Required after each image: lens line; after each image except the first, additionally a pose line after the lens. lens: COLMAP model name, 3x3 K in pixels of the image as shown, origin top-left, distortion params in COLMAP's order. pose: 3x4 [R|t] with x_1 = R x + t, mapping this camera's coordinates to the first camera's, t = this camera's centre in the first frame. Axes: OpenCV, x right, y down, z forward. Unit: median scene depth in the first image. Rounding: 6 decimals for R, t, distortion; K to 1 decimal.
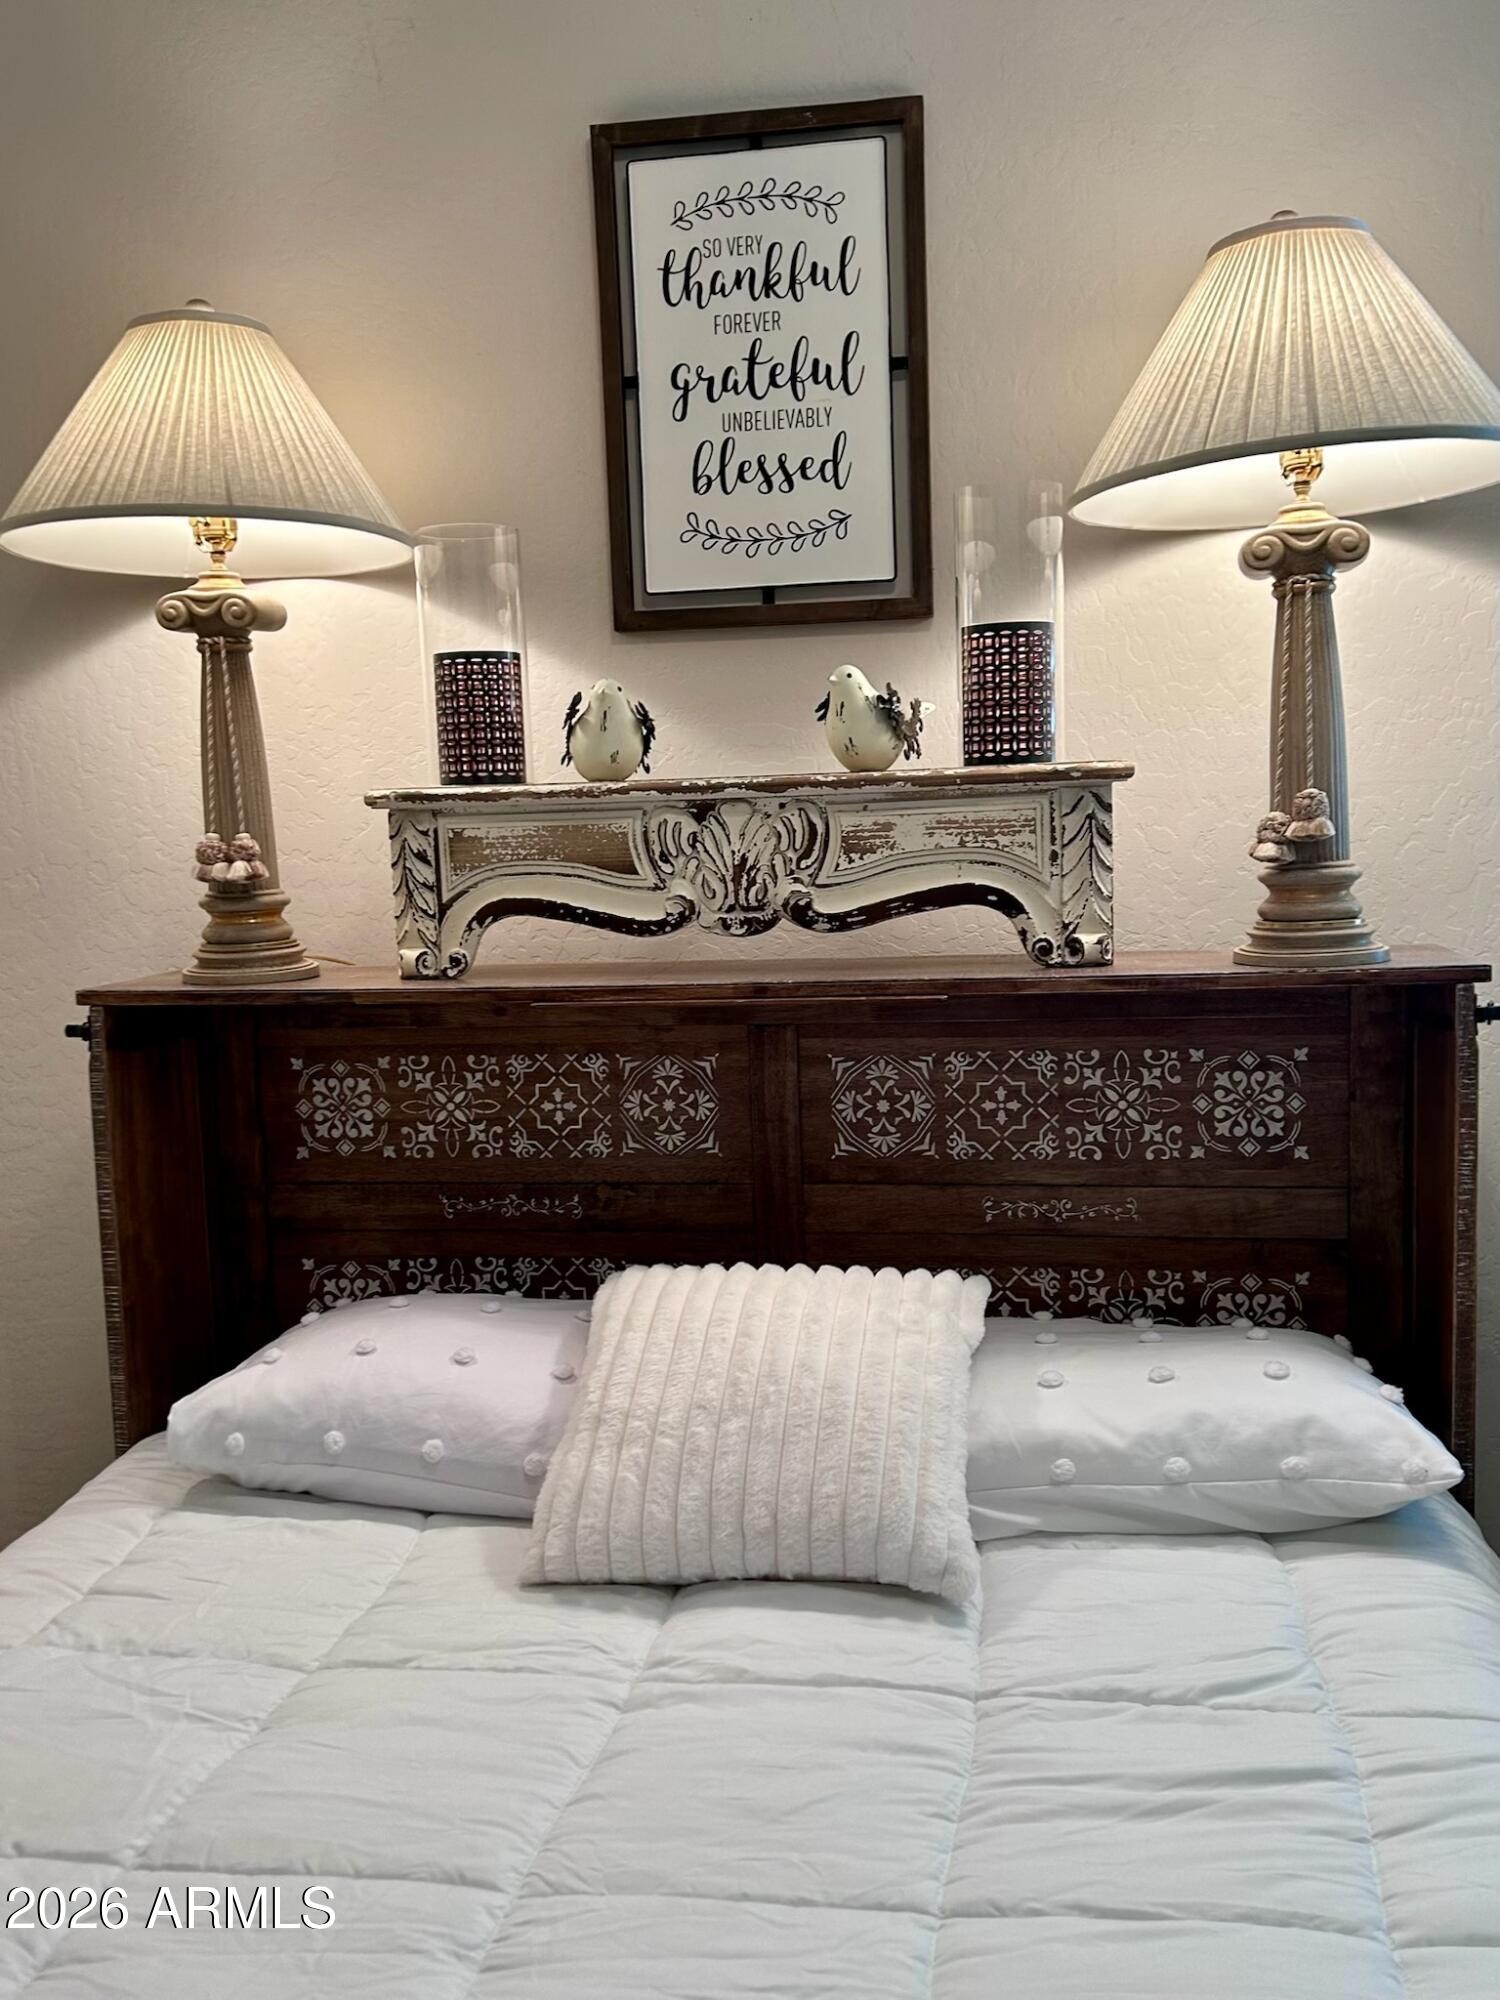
lens RADIAL K [[1837.3, 0, 749.3], [0, 1837.3, 1002.8], [0, 0, 1]] dist [0.037776, 0.000000]
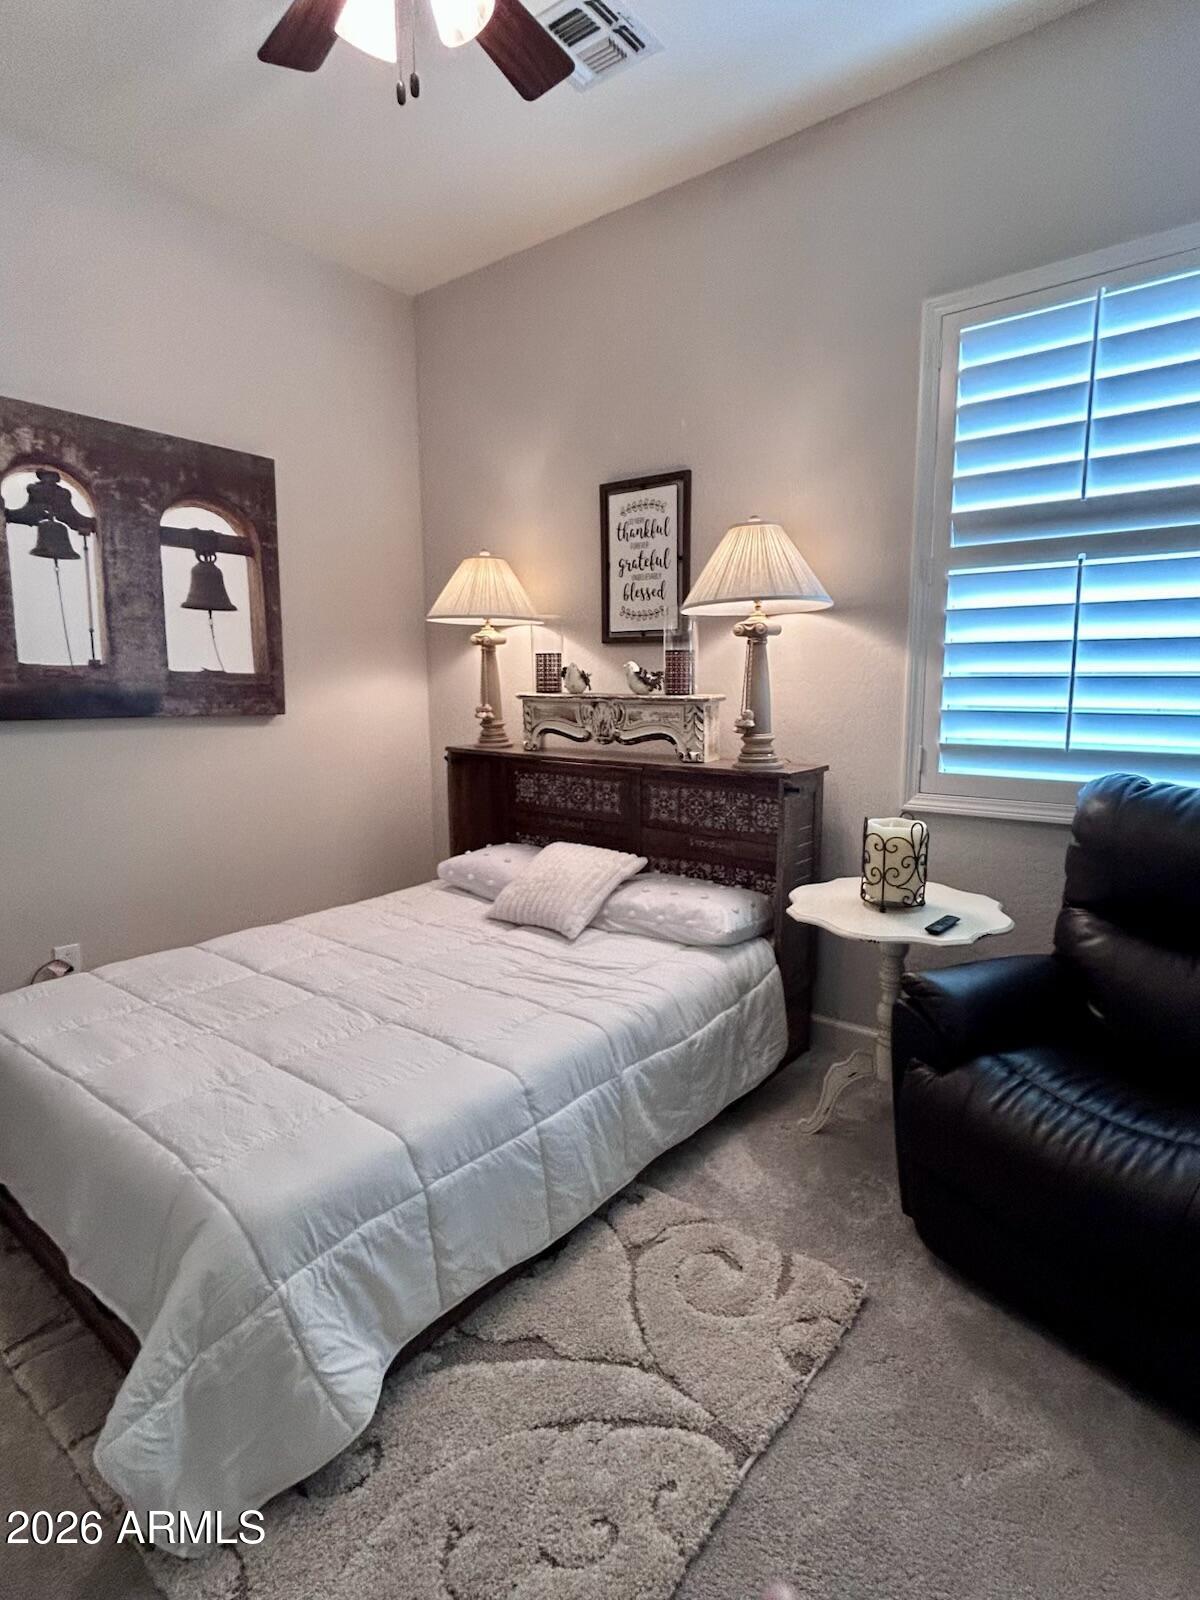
lens RADIAL K [[835.7, 0, 601.0], [0, 835.7, 798.0], [0, 0, 1]] dist [-0.000907, 0.000163]
pose [[0.876684, 0.101613, -0.470213, 0.652964], [-0.077878, 0.994522, 0.069718, -0.042606], [0.474722, -0.024501, 0.879795, -0.270942]]
